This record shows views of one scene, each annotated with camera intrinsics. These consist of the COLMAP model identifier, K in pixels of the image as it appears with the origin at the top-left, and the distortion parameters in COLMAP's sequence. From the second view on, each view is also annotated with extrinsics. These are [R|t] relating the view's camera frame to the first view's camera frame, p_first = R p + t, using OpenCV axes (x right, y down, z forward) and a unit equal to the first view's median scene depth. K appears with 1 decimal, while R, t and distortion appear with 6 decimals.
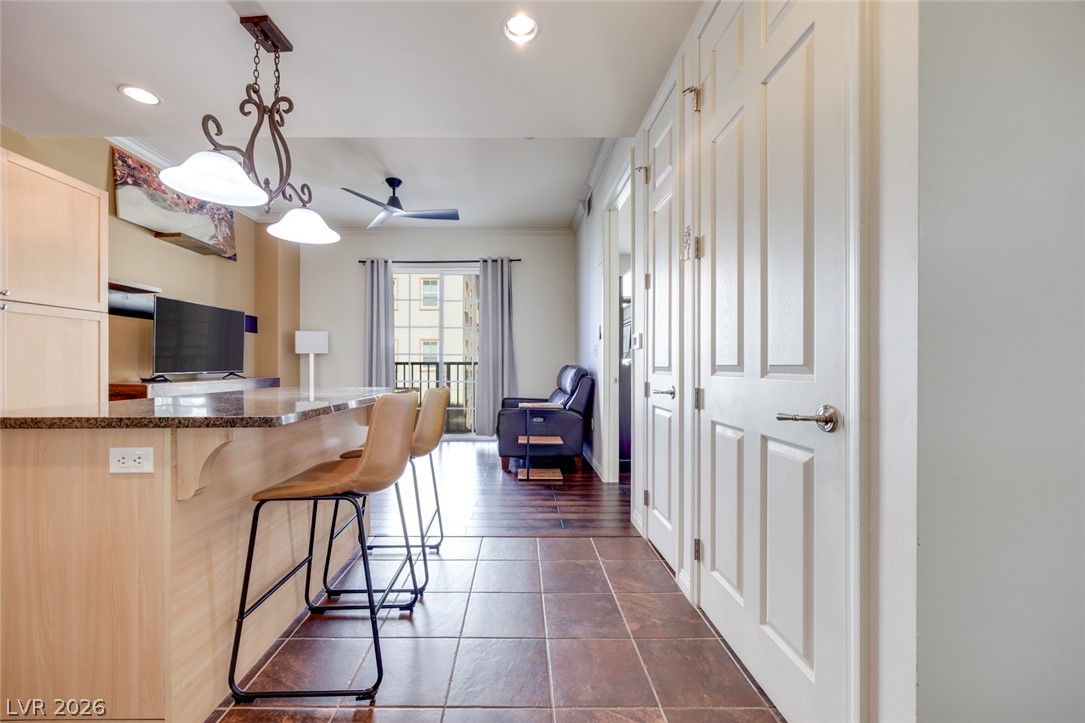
lens RADIAL K [[425.0, 0, 519.4], [0, 425.0, 365.1], [0, 0, 1]] dist [-0.000867, -0.000104]
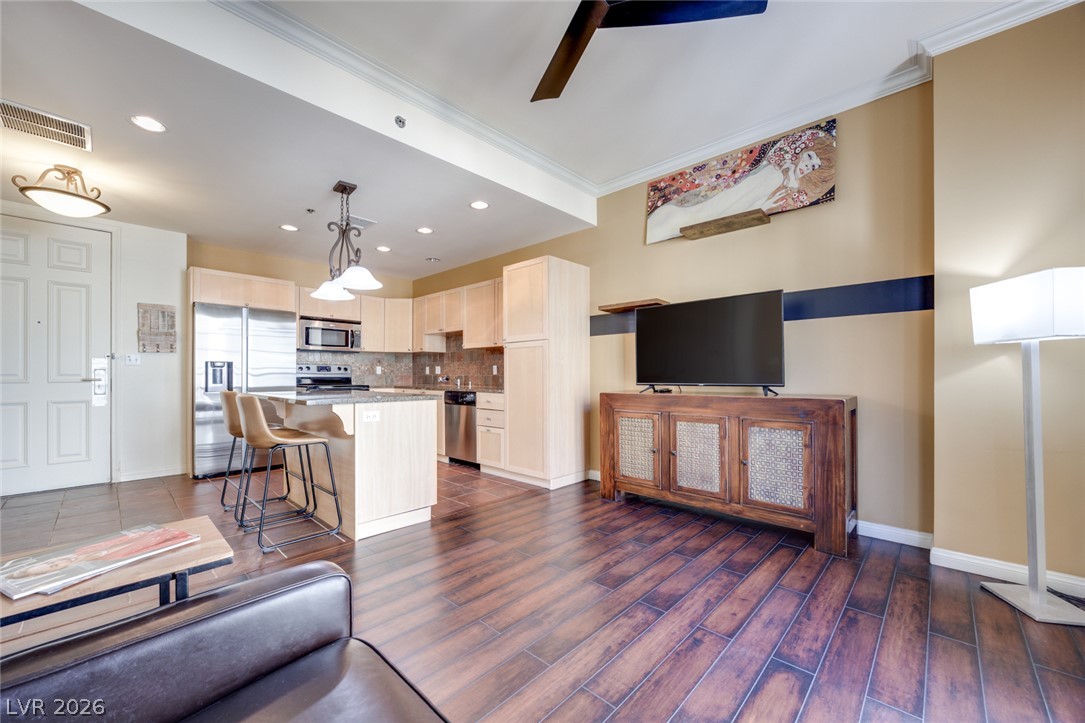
lens RADIAL K [[420.0, 0, 537.4], [0, 420.0, 373.6], [0, 0, 1]] dist [-0.002910, -0.000127]
pose [[-0.693579, -0.001284, -0.720379, 0.055277], [0.002668, 0.999987, -0.004351, -0.001053], [0.720375, -0.004940, -0.693567, 1.475320]]
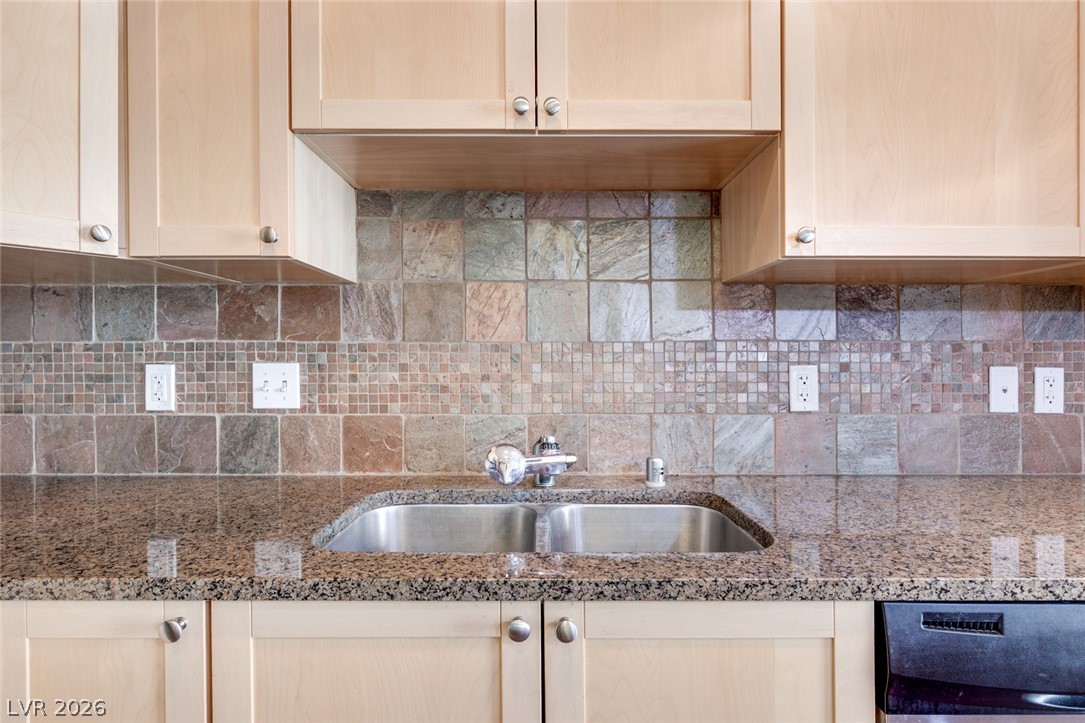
lens RADIAL K [[553.0, 0, 538.7], [0, 553.0, 357.6], [0, 0, 1]] dist [-0.002935, 0.000714]
pose [[-0.001565, 0.002023, -0.999997, -0.525049], [0.005435, 0.999983, 0.002014, -0.043303], [0.999984, -0.005432, -0.001576, 0.164591]]
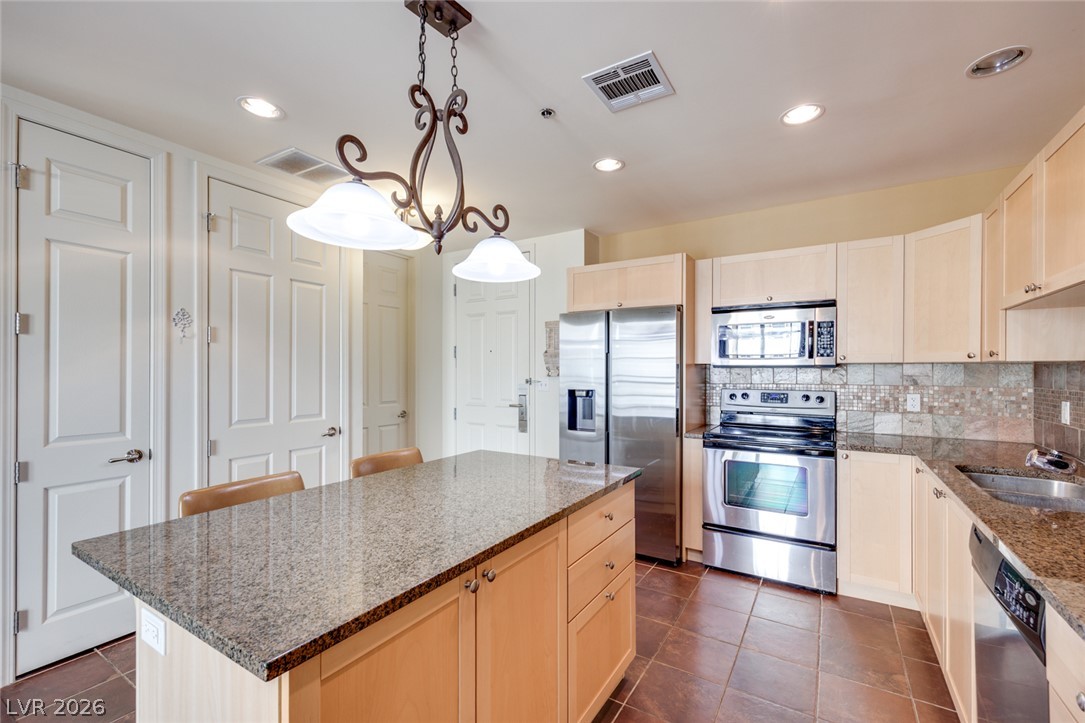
lens RADIAL K [[457.8, 0, 549.8], [0, 457.8, 376.2], [0, 0, 1]] dist [0.003879, 0.000276]
pose [[-0.851317, -0.005343, 0.524625, -0.625221], [-0.000358, 0.999954, 0.009602, -0.080940], [-0.524652, 0.007987, -0.851279, 0.839046]]
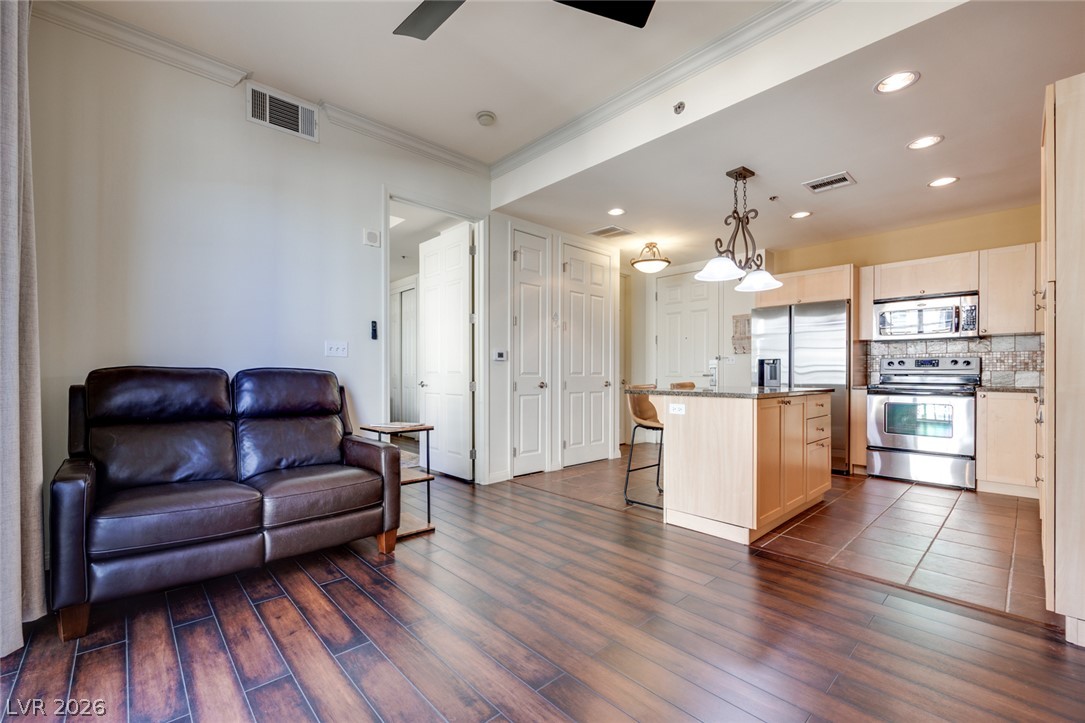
lens RADIAL K [[451.2, 0, 518.9], [0, 451.2, 378.4], [0, 0, 1]] dist [-0.000782, -0.000454]
pose [[-0.660100, -0.006956, 0.751146, -0.720521], [-0.003116, 0.999974, 0.006522, 0.009976], [-0.751171, 0.001965, -0.660104, 1.505525]]
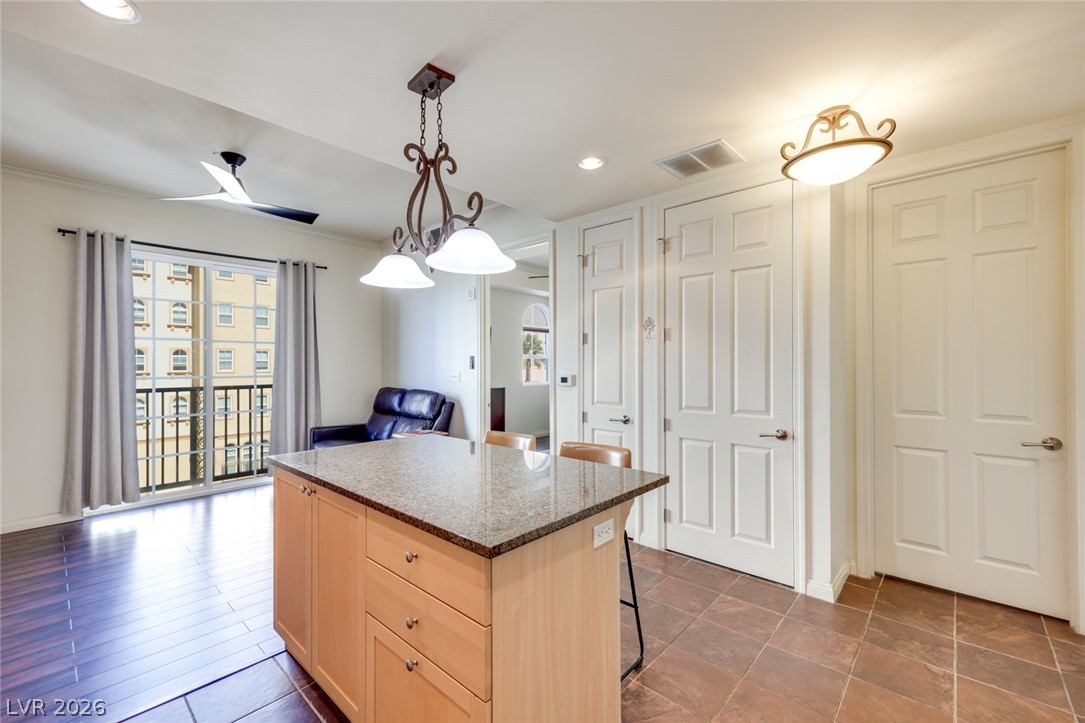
lens RADIAL K [[455.8, 0, 535.9], [0, 455.8, 361.4], [0, 0, 1]] dist [-0.000584, -0.000376]
pose [[0.681219, 0.002538, 0.732075, -0.624124], [0.000116, 0.999994, -0.003574, -0.082972], [-0.732080, 0.002519, 0.681214, 0.075268]]
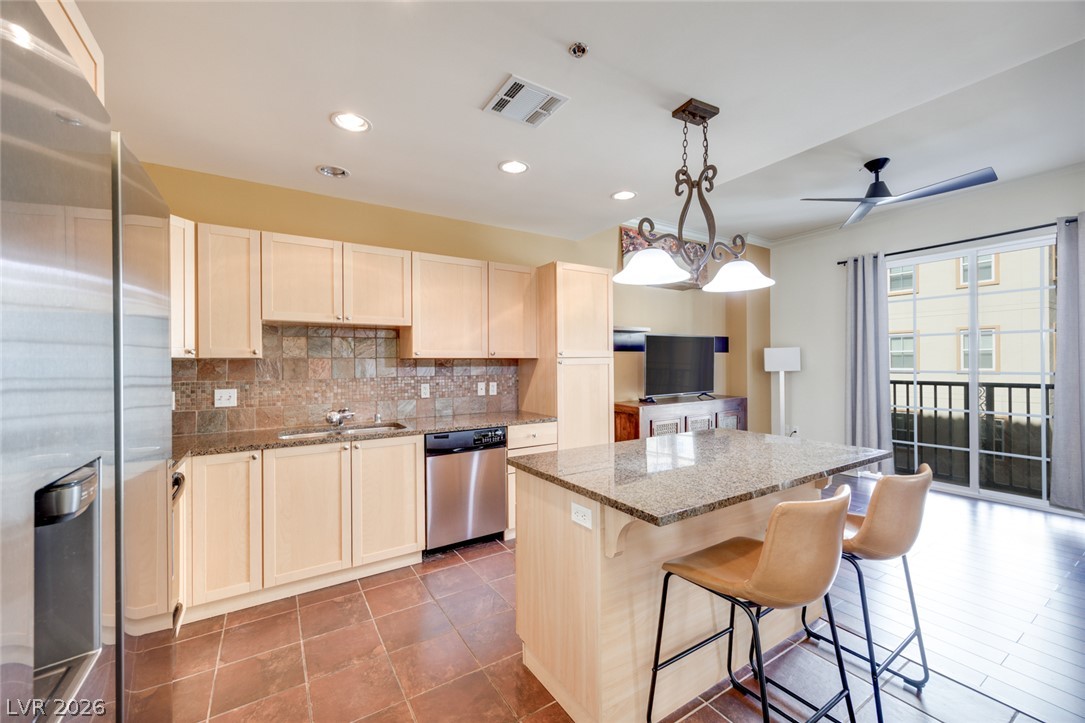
lens RADIAL K [[430.5, 0, 543.1], [0, 430.5, 361.3], [0, 0, 1]] dist [0.008425, 0.000065]
pose [[0.536897, -0.005461, -0.843630, 0.059940], [0.010162, 0.999948, -0.000005, -0.084237], [0.843587, -0.008570, 0.536925, 0.048255]]
